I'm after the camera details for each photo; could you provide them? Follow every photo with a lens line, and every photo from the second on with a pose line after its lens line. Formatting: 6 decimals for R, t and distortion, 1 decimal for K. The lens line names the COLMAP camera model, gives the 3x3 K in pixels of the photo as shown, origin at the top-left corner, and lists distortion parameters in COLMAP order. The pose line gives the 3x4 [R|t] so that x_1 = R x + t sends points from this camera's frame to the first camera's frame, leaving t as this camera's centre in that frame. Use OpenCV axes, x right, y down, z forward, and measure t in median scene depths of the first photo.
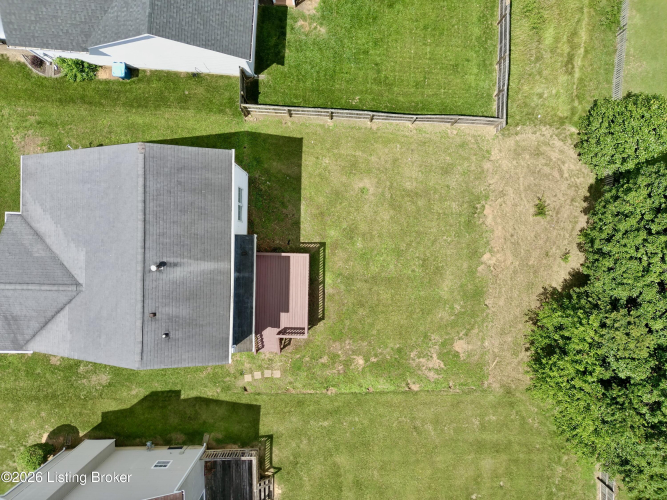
lens RADIAL K [[540.2, 0, 336.0], [0, 540.2, 252.9], [0, 0, 1]] dist [0.065558, -0.094954]
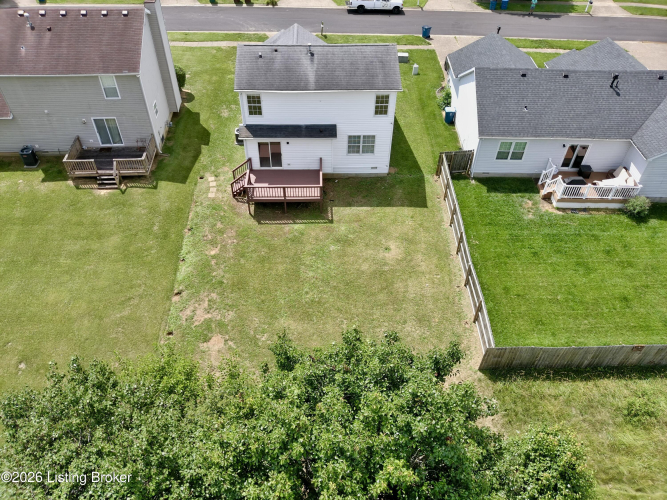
lens RADIAL K [[540.2, 0, 336.0], [0, 540.2, 252.9], [0, 0, 1]] dist [0.065558, -0.094954]
pose [[0.054043, 0.650845, -0.757285, 0.803893], [-0.998147, 0.013983, -0.059215, 0.037577], [-0.027951, 0.759082, 0.650395, 0.361614]]
